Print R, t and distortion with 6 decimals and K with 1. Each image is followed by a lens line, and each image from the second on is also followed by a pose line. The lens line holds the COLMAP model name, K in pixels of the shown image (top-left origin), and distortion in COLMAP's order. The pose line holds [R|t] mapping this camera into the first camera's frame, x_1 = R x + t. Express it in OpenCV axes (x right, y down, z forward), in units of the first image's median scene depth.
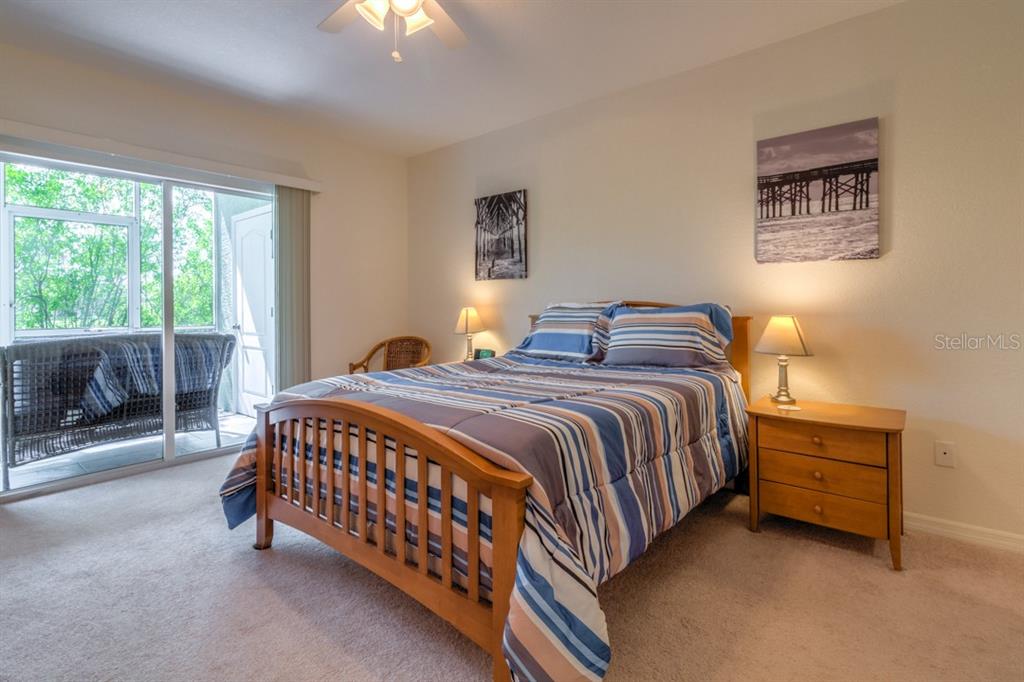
lens RADIAL K [[488.2, 0, 519.4], [0, 488.2, 311.6], [0, 0, 1]] dist [0.000442, -0.000046]
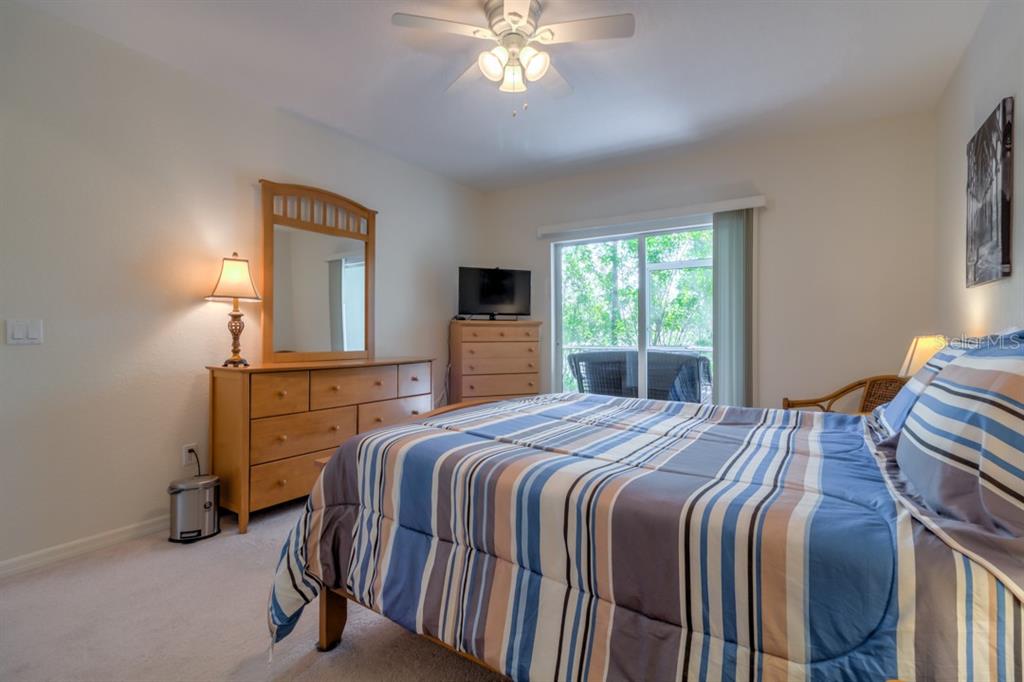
lens RADIAL K [[489.1, 0, 511.3], [0, 489.1, 330.0], [0, 0, 1]] dist [-0.000255, 0.000223]
pose [[0.088549, 0.004561, -0.996061, 0.622296], [-0.010251, 0.999941, 0.003668, -0.015578], [0.996019, 0.009886, 0.088590, 0.611293]]
